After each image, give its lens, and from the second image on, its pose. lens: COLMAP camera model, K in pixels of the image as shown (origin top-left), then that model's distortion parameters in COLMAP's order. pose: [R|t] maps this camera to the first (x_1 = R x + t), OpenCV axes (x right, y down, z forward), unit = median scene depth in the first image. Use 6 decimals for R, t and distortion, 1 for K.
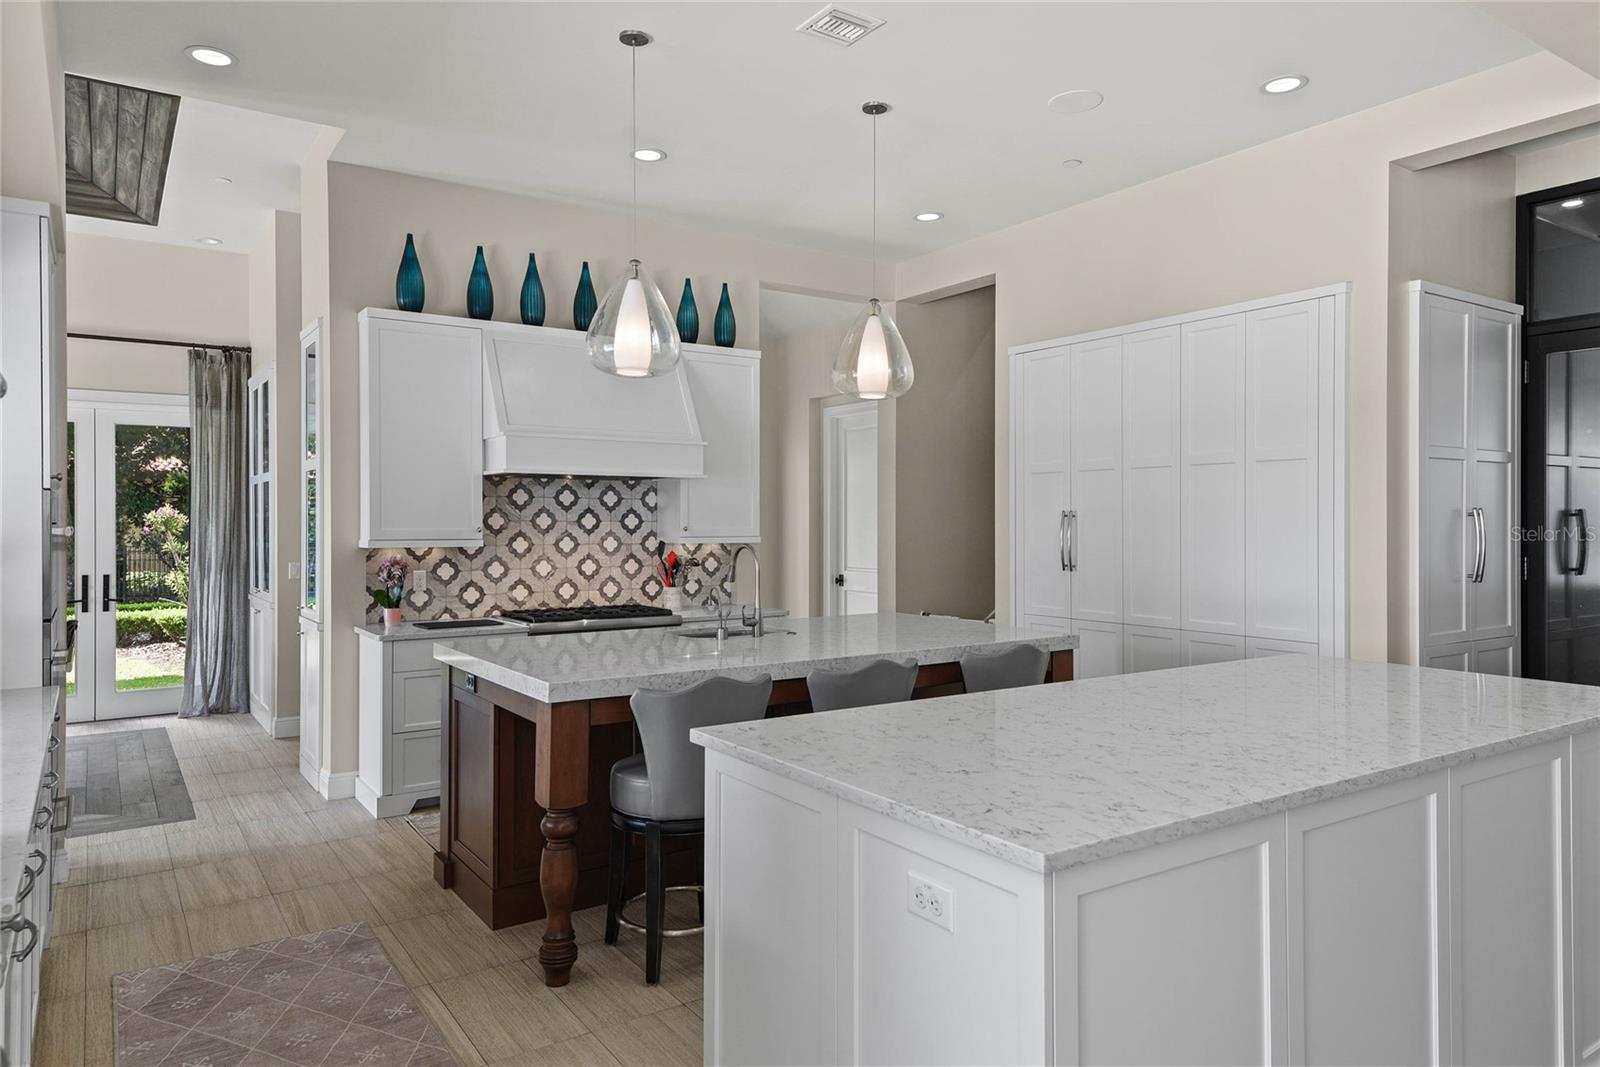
lens RADIAL K [[1028.9, 0, 800.4], [0, 1028.9, 524.2], [0, 0, 1]] dist [0.010058, 0.002735]
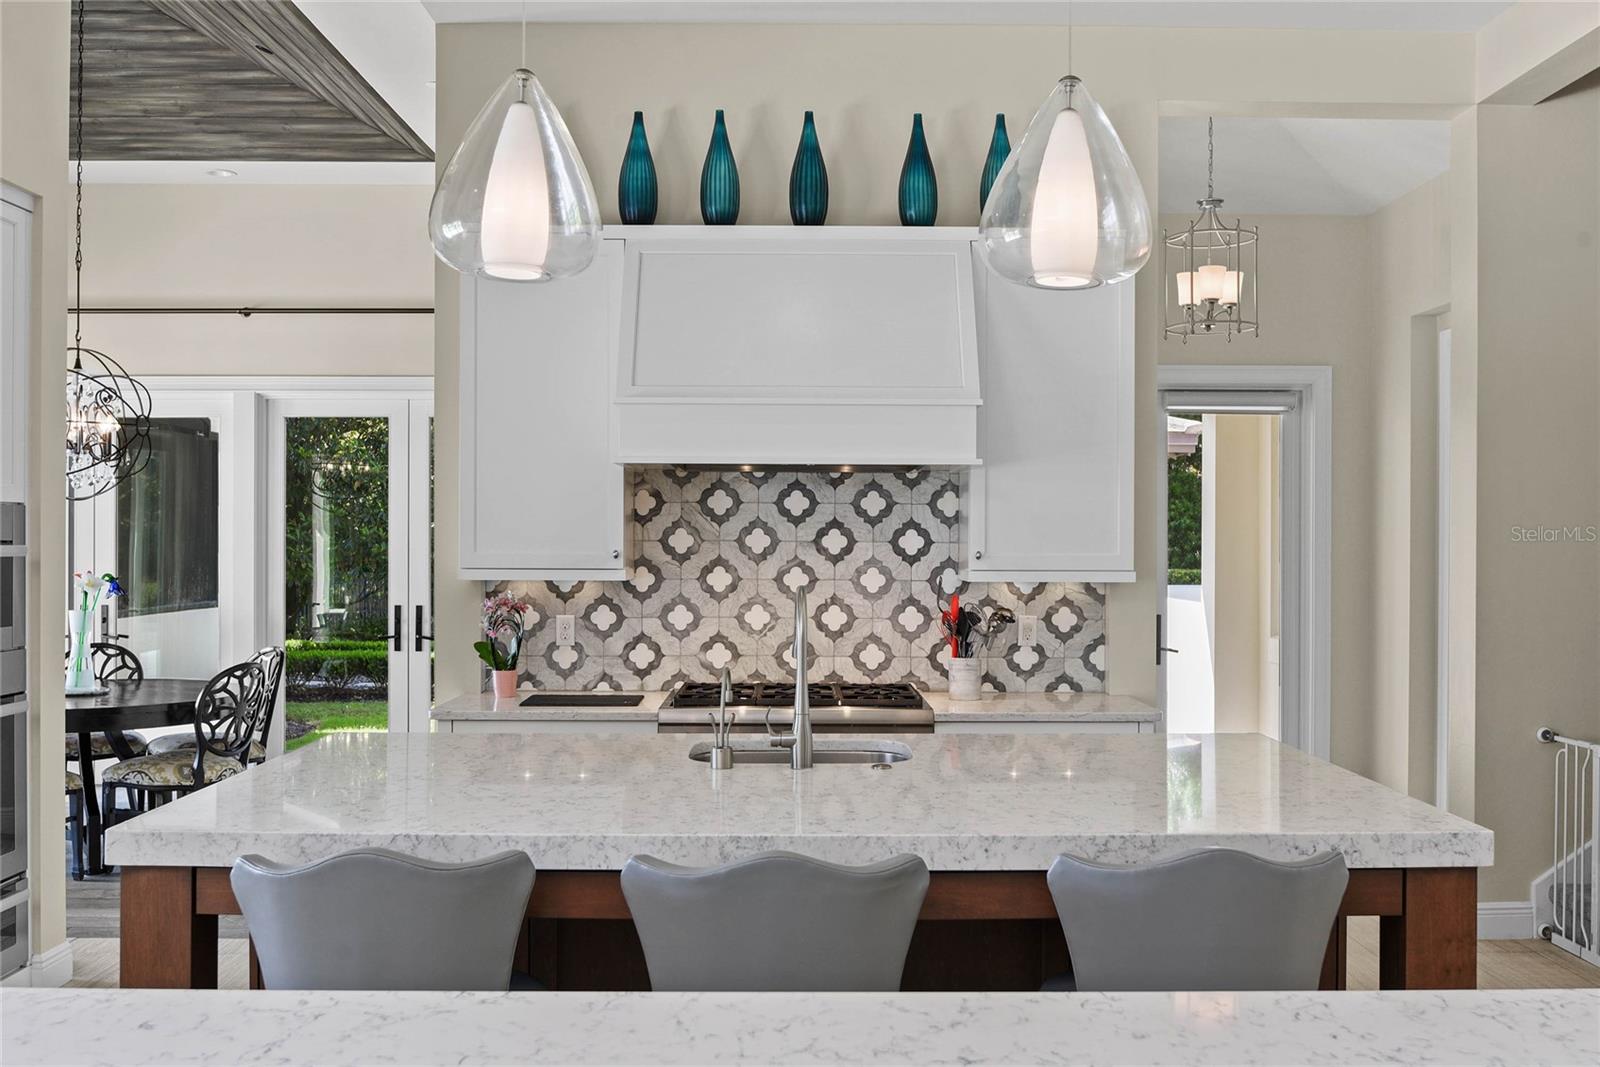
lens RADIAL K [[1474.4, 0, 797.0], [0, 1474.4, 542.5], [0, 0, 1]] dist [-0.019779, 0.000000]
pose [[0.818842, 0.004505, -0.574001, 0.275625], [-0.004773, 0.999988, 0.001039, -0.003083], [0.573999, 0.001889, 0.818854, 0.286743]]
